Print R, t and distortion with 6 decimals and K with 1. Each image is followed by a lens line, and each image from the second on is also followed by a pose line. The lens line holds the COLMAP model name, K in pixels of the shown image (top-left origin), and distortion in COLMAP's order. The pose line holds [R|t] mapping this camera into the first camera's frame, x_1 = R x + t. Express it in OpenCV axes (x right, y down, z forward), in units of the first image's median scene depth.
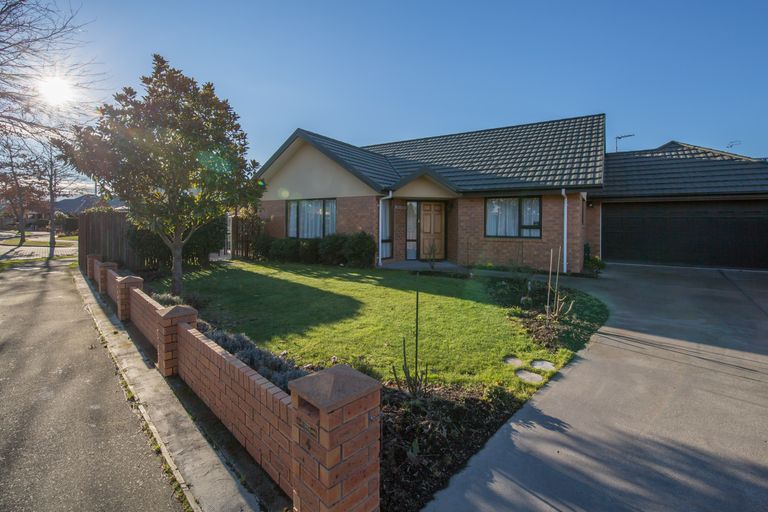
lens RADIAL K [[338.8, 0, 410.0], [0, 338.8, 220.0], [0, 0, 1]] dist [-0.000119, -0.000112]
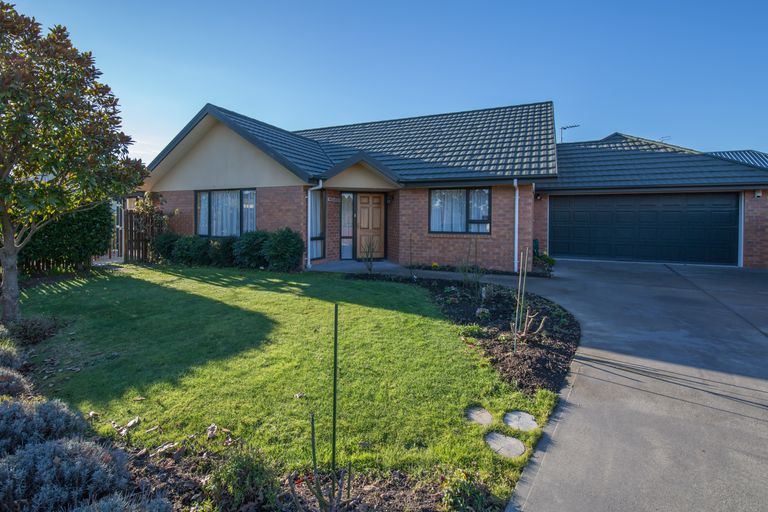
lens RADIAL K [[351.2, 0, 394.4], [0, 351.2, 216.5], [0, 0, 1]] dist [-0.000632, -0.000387]
pose [[0.991780, -0.003206, 0.127913, 0.014921], [0.002180, 0.999964, 0.008165, -0.001373], [-0.127934, -0.007819, 0.991752, 0.117249]]
